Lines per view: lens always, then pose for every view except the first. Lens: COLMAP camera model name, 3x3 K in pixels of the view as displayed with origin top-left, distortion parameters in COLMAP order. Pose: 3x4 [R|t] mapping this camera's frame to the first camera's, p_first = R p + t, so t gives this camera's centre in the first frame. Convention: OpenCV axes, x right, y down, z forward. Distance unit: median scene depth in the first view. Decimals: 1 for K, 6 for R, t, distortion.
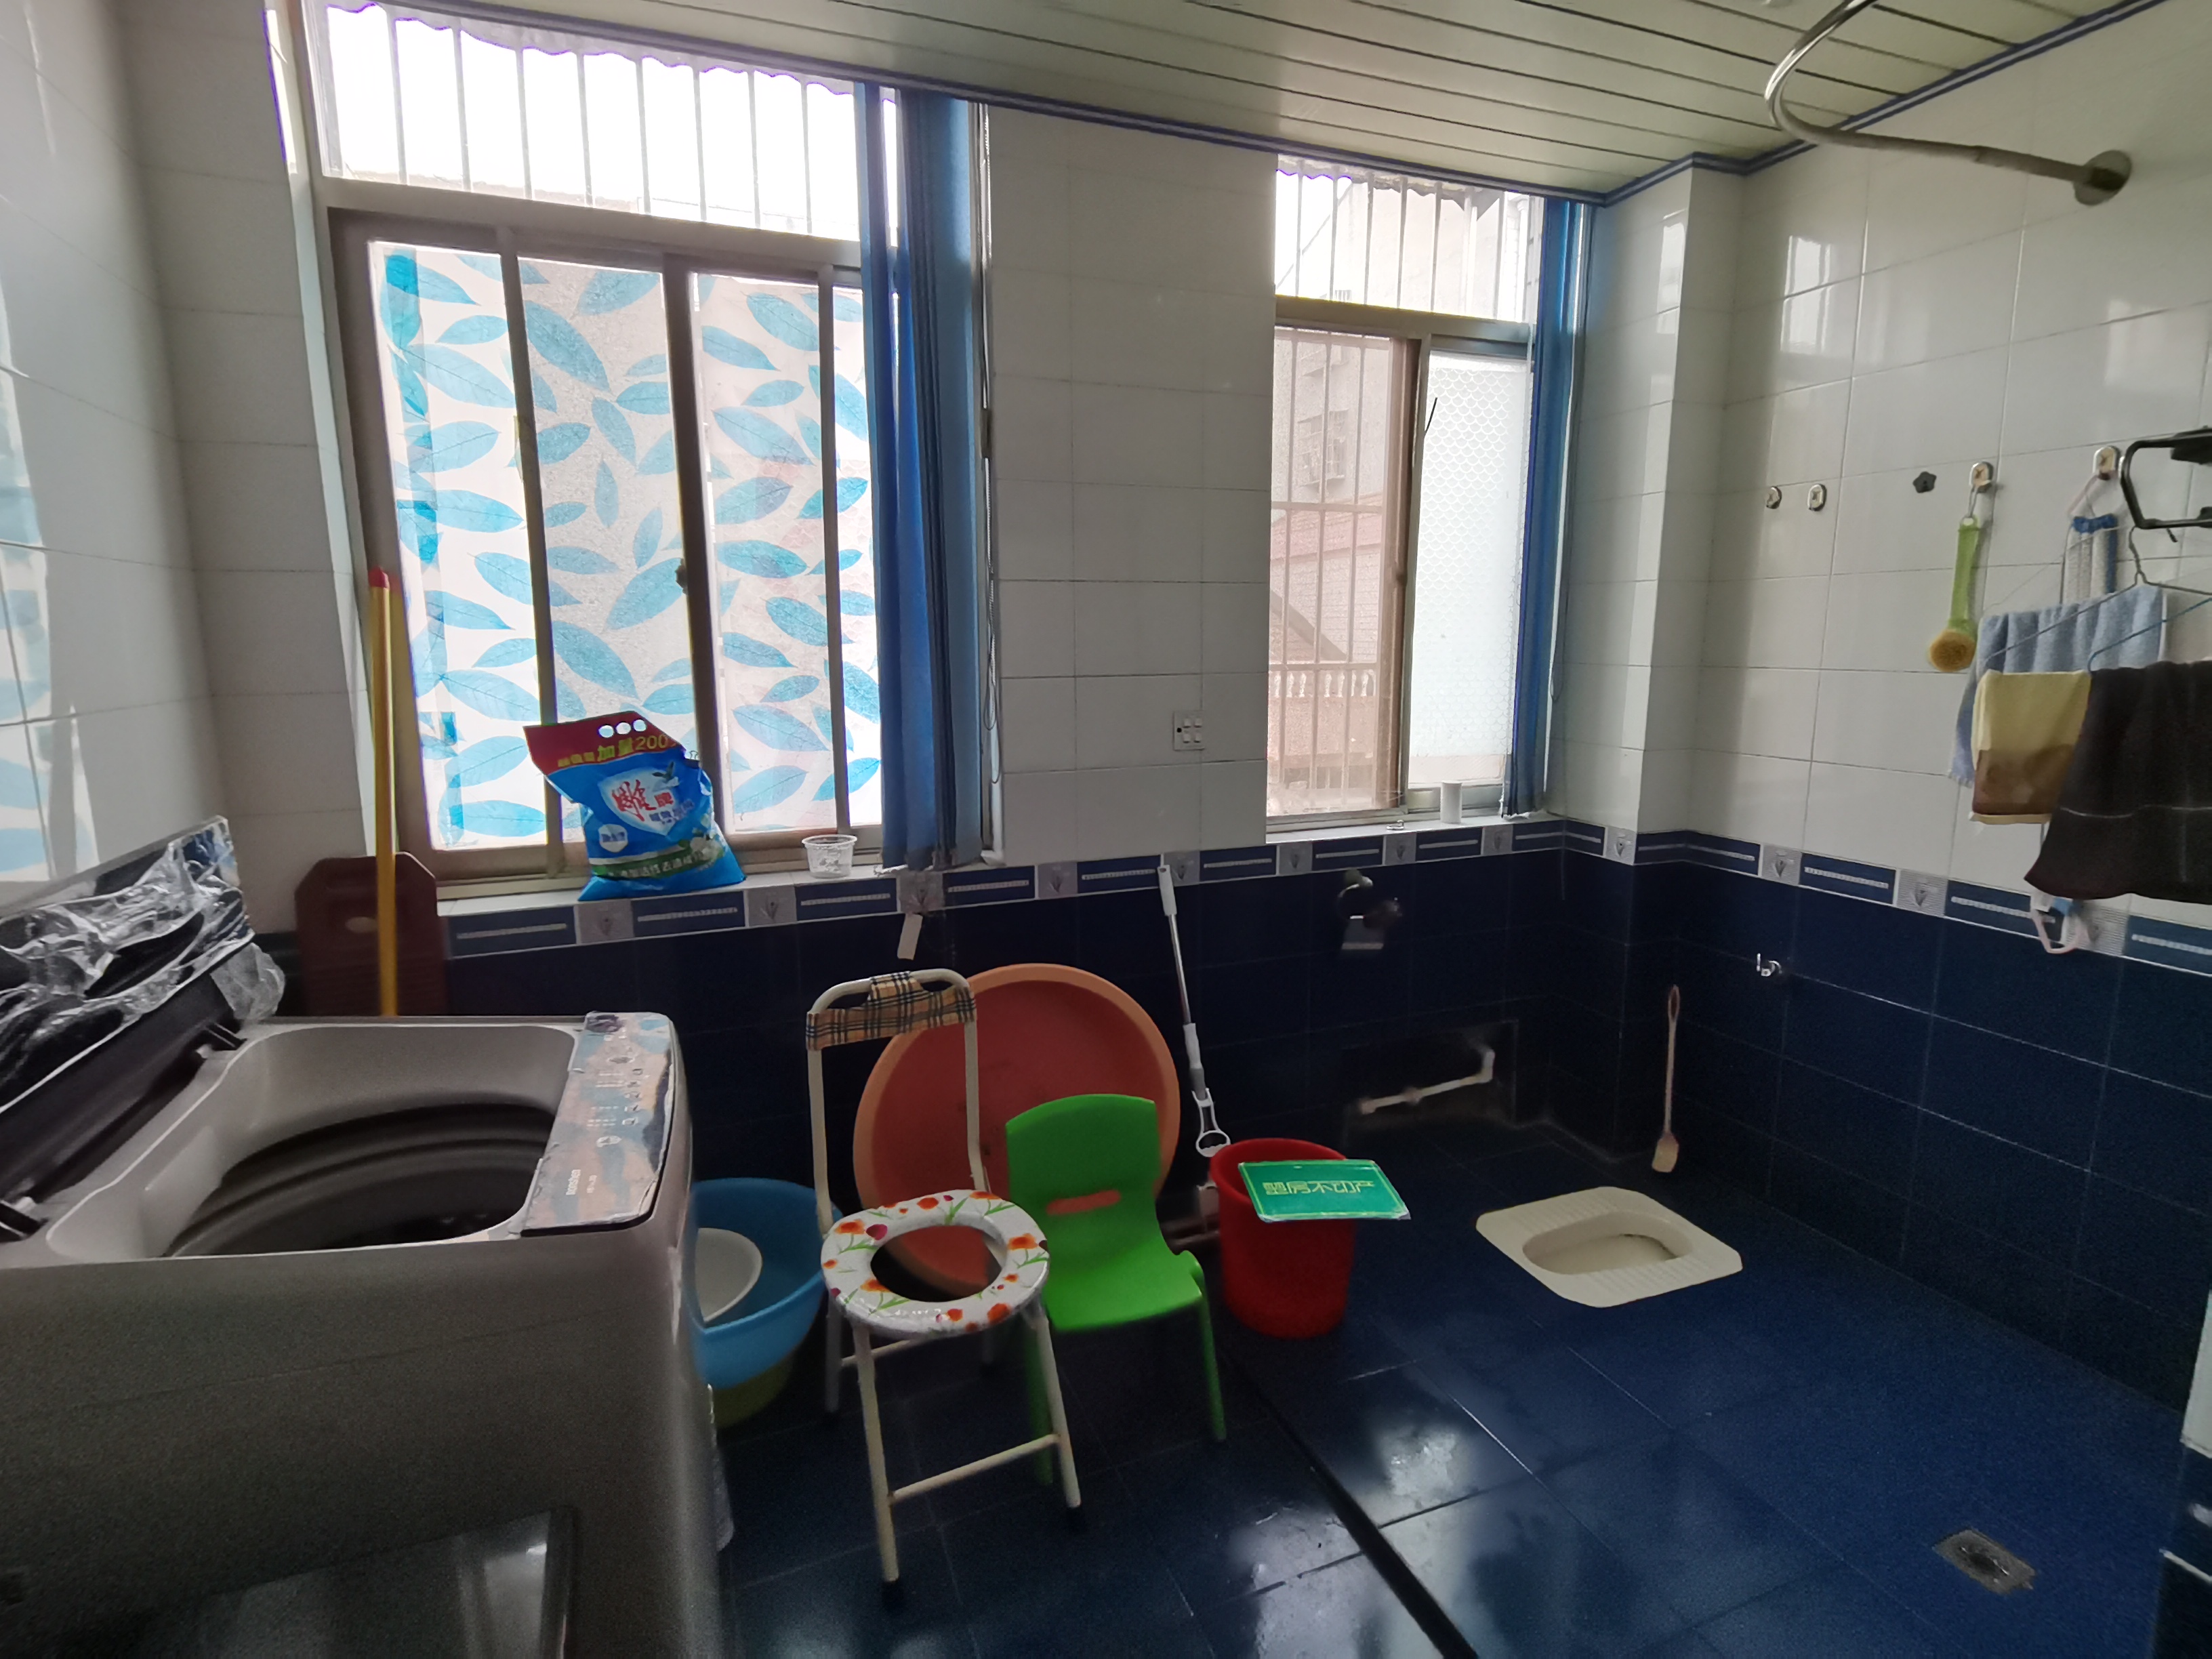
lens RADIAL K [[1097.3, 0, 1110.0], [0, 1097.3, 815.3], [0, 0, 1]] dist [0.015793, -0.010755]
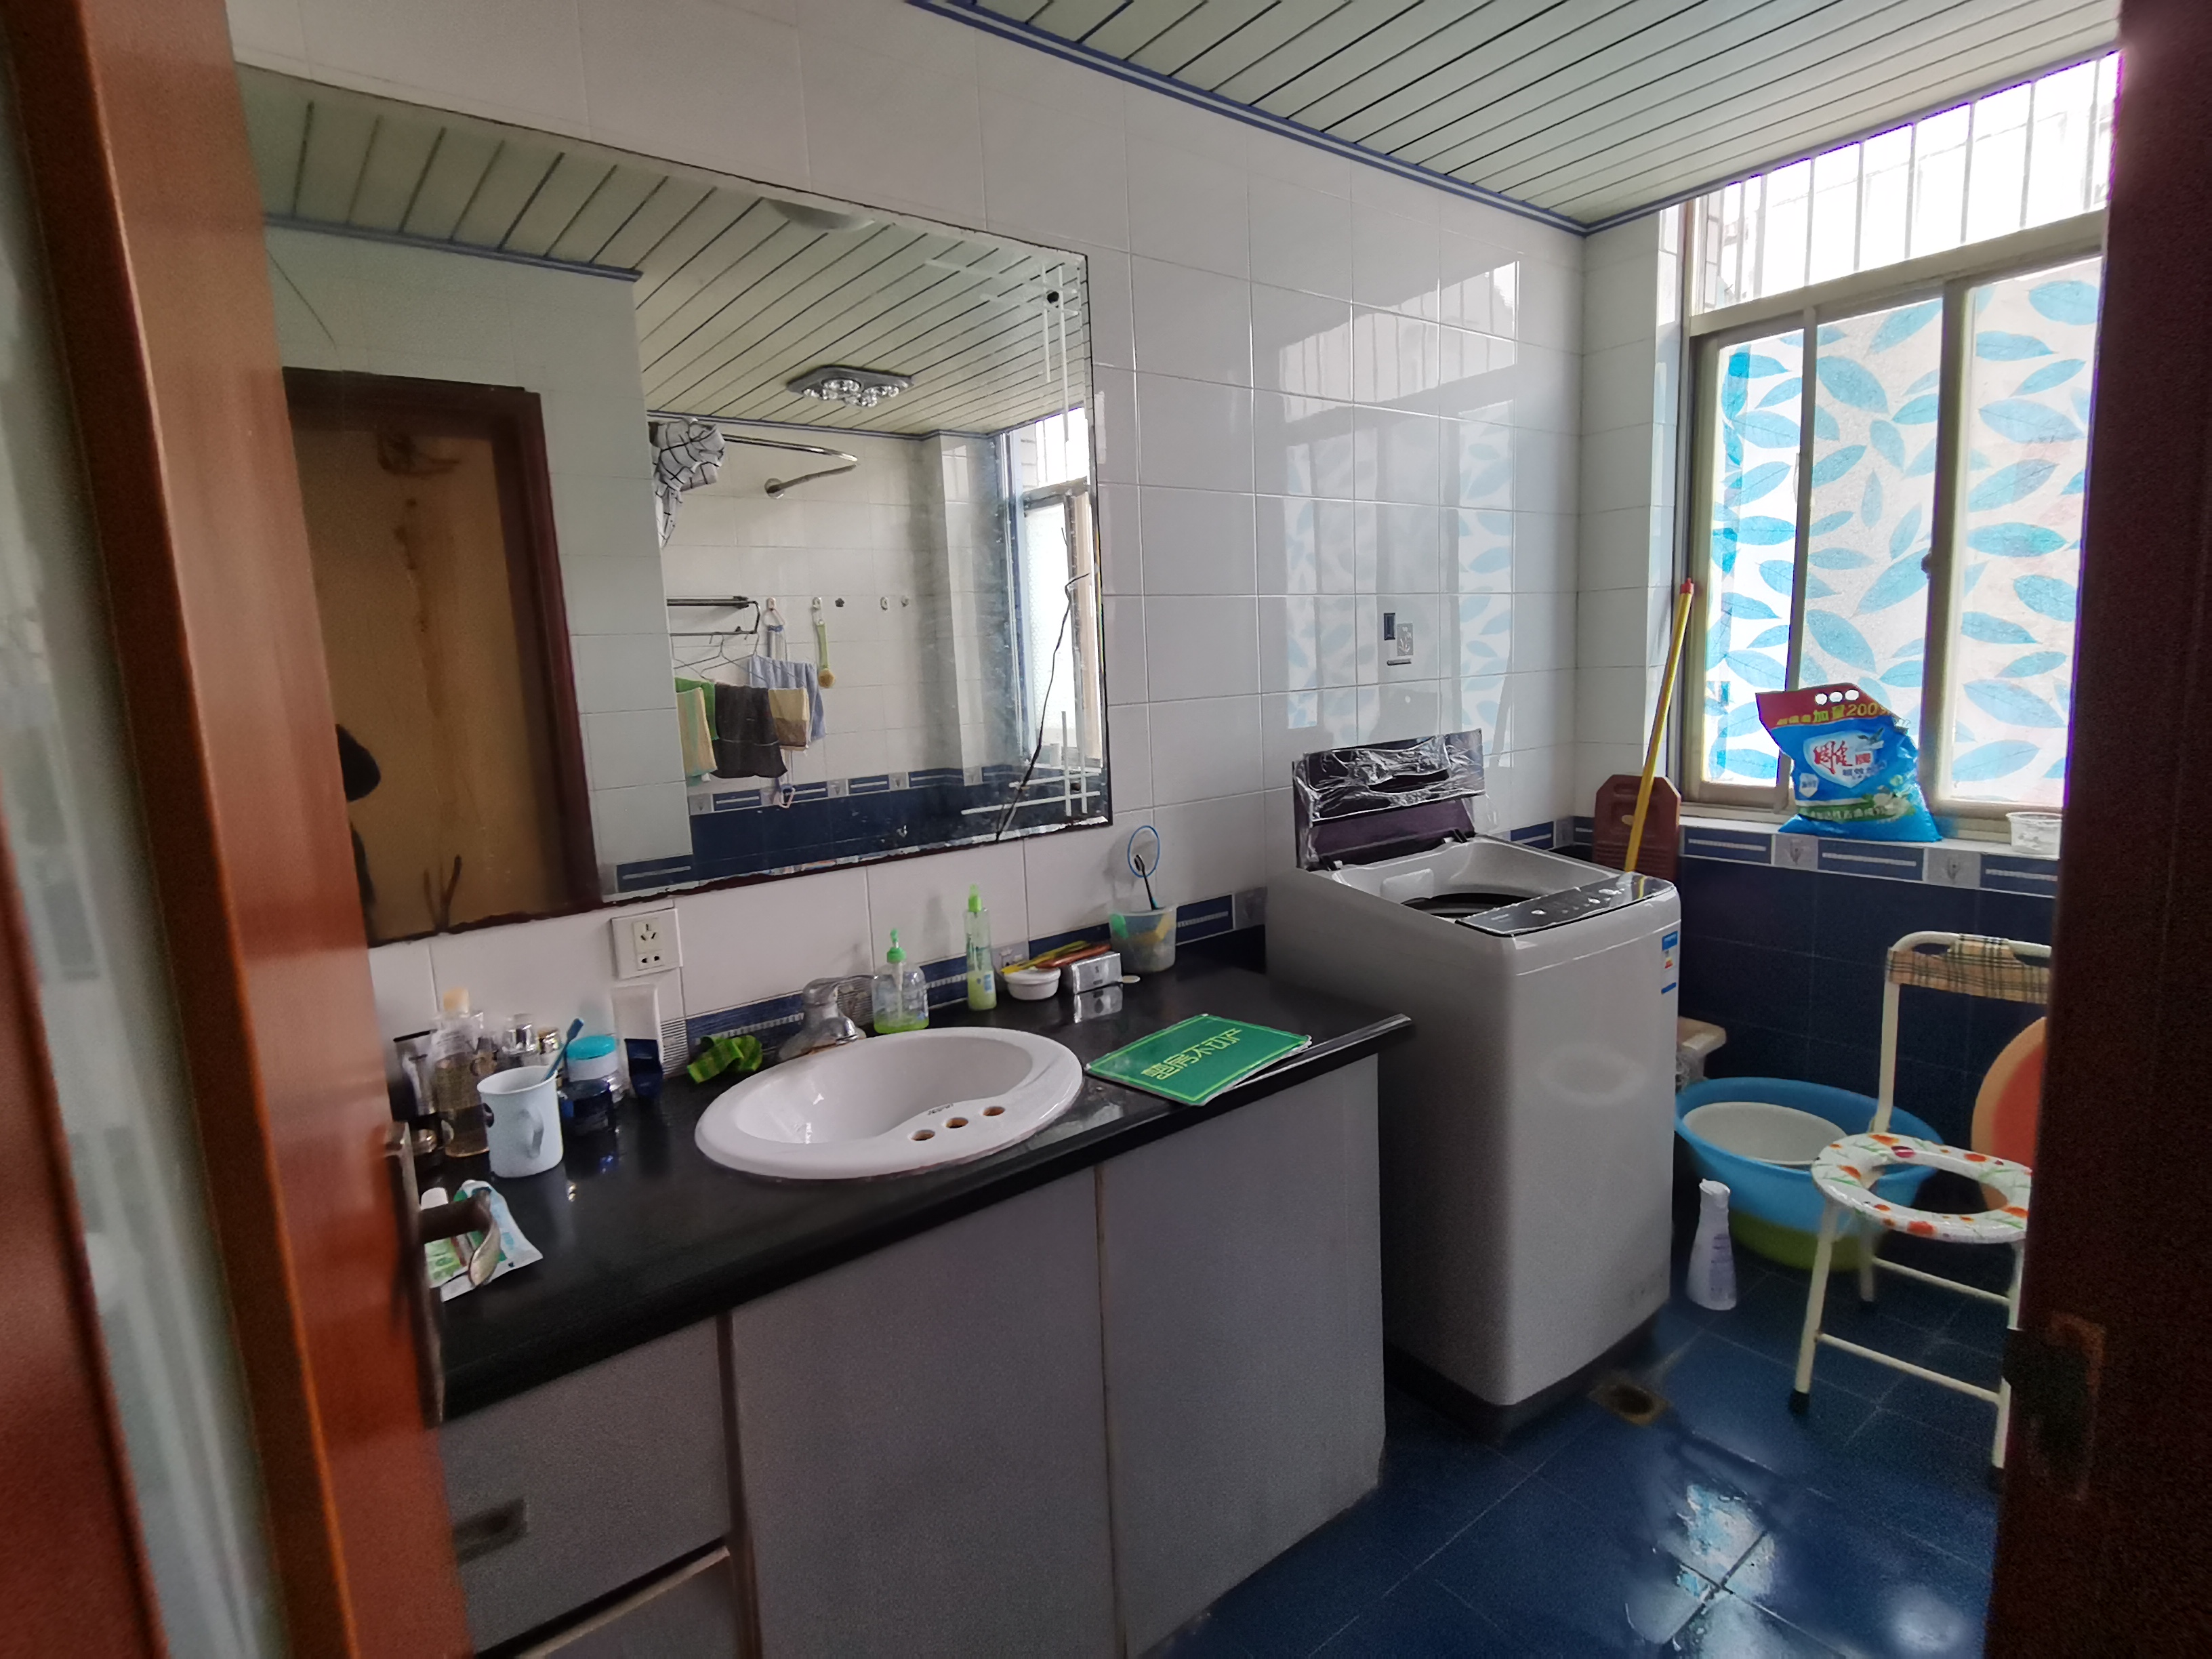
lens RADIAL K [[1097.3, 0, 1109.2], [0, 1097.3, 826.4], [0, 0, 1]] dist [0.015793, -0.010755]
pose [[0.269882, 0.143199, -0.952186, 0.520385], [-0.114008, 0.986676, 0.116072, 0.012189], [0.956120, 0.077231, 0.282612, -0.101285]]
